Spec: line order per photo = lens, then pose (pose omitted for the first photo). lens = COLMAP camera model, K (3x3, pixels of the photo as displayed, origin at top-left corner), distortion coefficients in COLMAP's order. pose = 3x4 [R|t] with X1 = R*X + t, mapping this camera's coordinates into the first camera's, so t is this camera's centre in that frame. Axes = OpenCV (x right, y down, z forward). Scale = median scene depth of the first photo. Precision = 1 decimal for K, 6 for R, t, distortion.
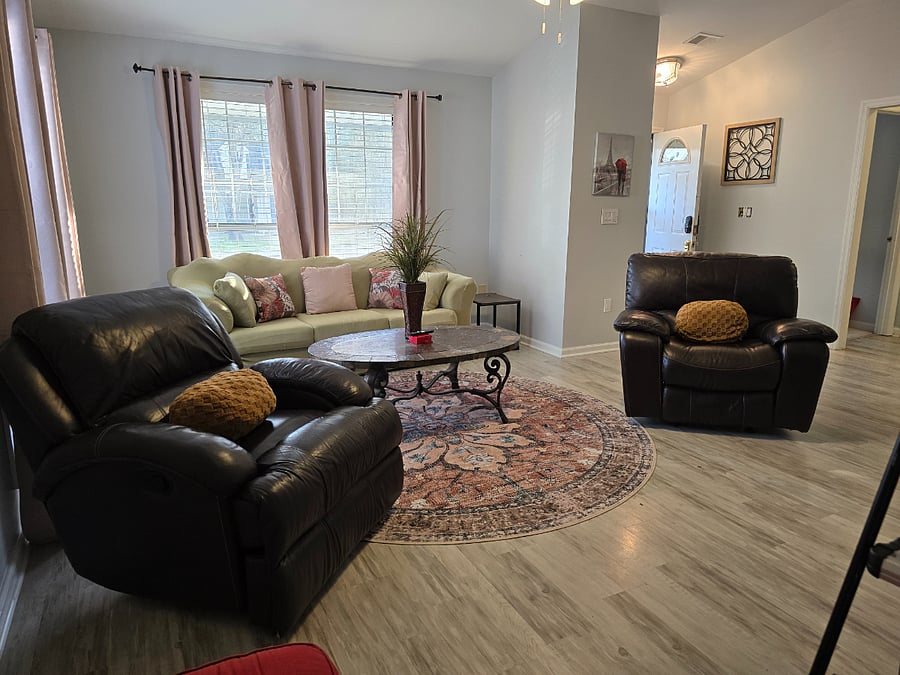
lens RADIAL K [[600.0, 0, 446.5], [0, 600.0, 338.2], [0, 0, 1]] dist [0.035103, -0.025649]
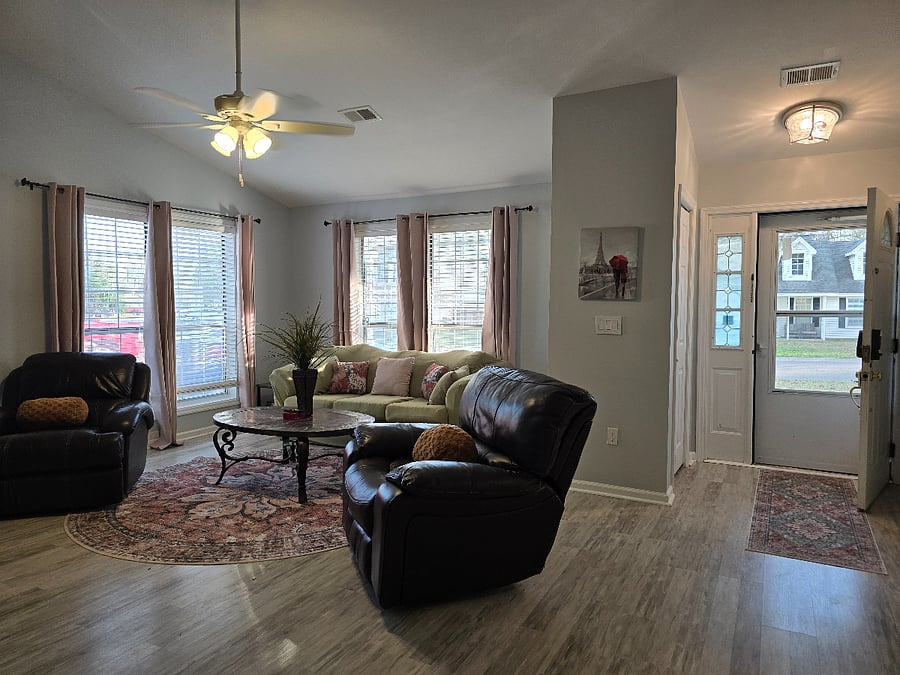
lens RADIAL K [[600.0, 0, 450.7], [0, 600.0, 334.2], [0, 0, 1]] dist [0.035103, -0.025649]
pose [[0.568902, 0.039216, -0.821469, 1.213610], [-0.179080, 0.980801, -0.077198, -0.133728], [0.802671, 0.191026, 0.565003, 0.560274]]
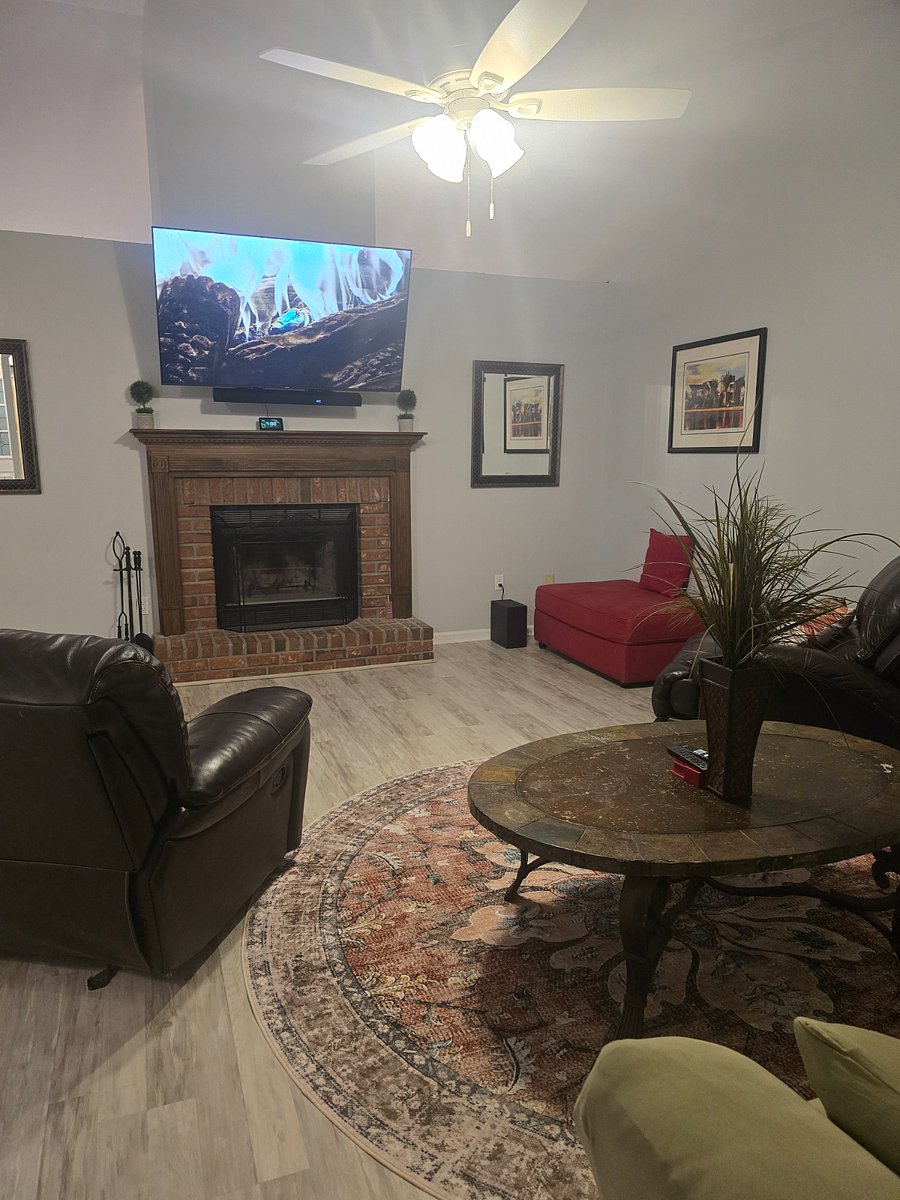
lens RADIAL K [[799.9, 0, 446.9], [0, 799.9, 603.0], [0, 0, 1]] dist [0.035103, -0.025649]
pose [[-0.994551, -0.019985, 0.102313, 0.090141], [0.021731, 0.920147, 0.390970, -0.382584], [-0.101956, 0.391063, -0.914699, 1.621346]]
